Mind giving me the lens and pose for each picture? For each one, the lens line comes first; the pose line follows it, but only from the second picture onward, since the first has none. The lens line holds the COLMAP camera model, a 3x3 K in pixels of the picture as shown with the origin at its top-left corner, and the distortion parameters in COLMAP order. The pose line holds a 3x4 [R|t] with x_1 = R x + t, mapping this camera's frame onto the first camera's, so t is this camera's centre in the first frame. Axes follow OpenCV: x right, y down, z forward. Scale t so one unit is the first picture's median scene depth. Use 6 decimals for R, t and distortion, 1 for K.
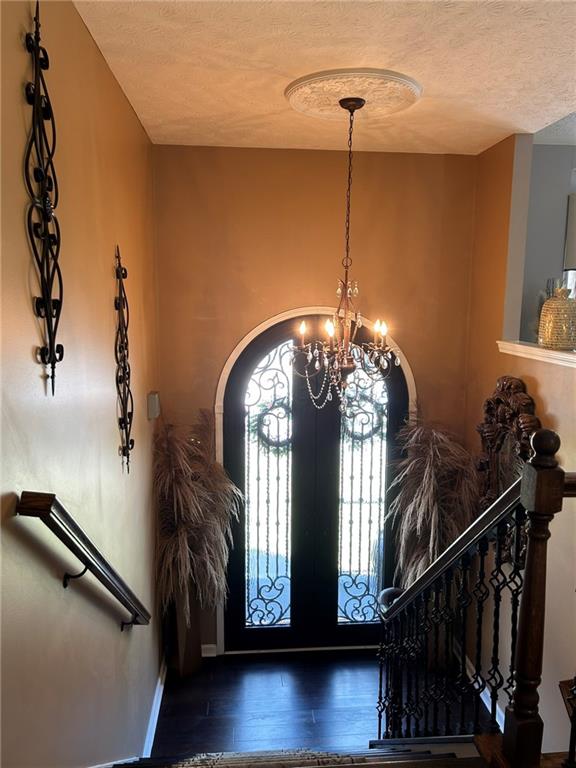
lens RADIAL K [[576.6, 0, 287.3], [0, 576.6, 385.0], [0, 0, 1]] dist [0.076168, -0.082158]
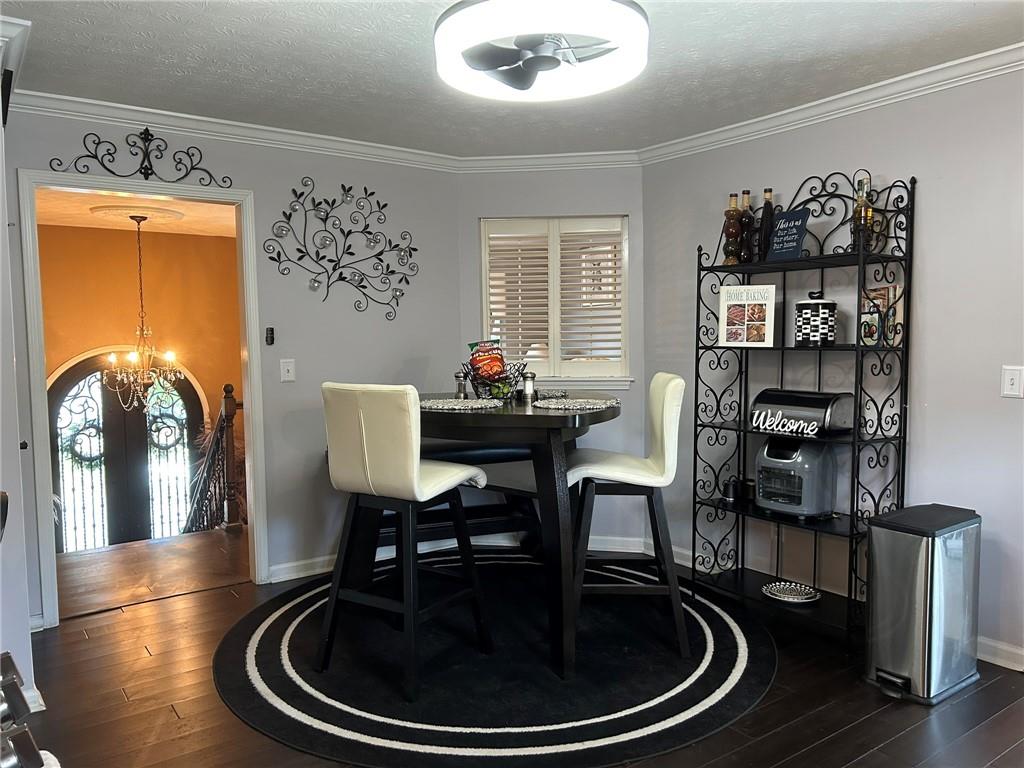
lens RADIAL K [[768.8, 0, 512.3], [0, 768.8, 400.8], [0, 0, 1]] dist [0.076168, -0.082158]
pose [[0.863026, -0.052850, 0.502387, -0.071558], [0.090536, 0.994592, -0.050900, 0.149301], [-0.496980, 0.089412, 0.863143, -0.888089]]
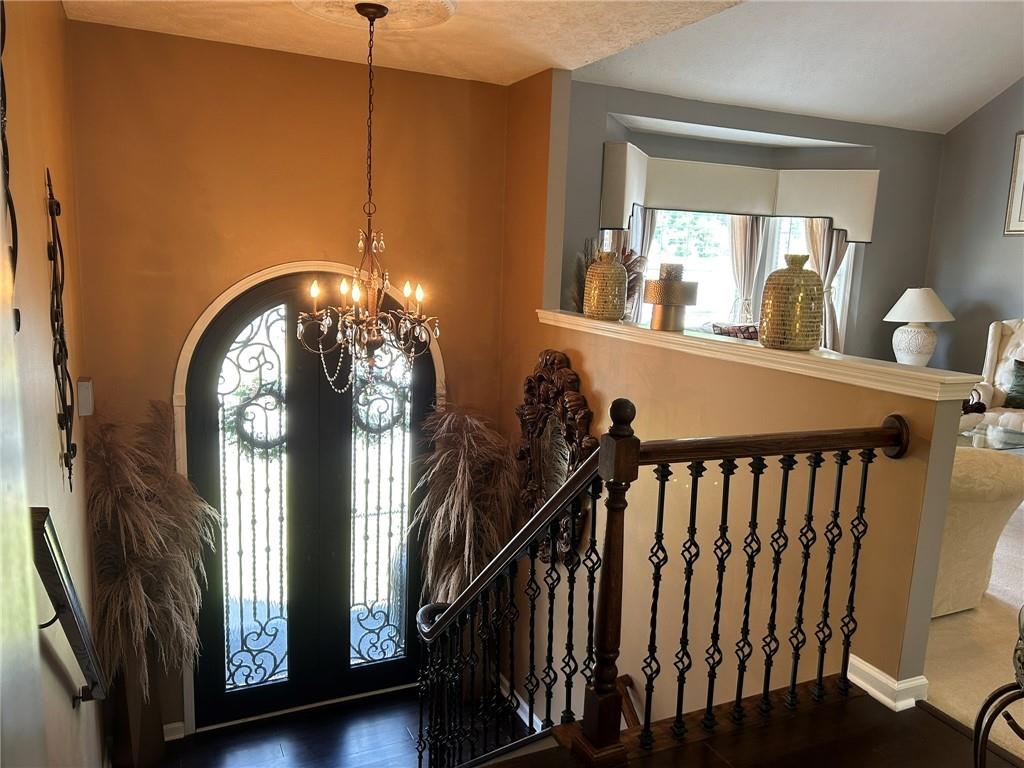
lens RADIAL K [[768.8, 0, 516.0], [0, 768.8, 389.9], [0, 0, 1]] dist [0.076168, -0.082158]
pose [[0.936928, -0.031154, 0.348132, -0.062623], [0.020453, 0.999200, 0.034372, 0.004086], [-0.348925, -0.025083, 0.936815, -0.056562]]
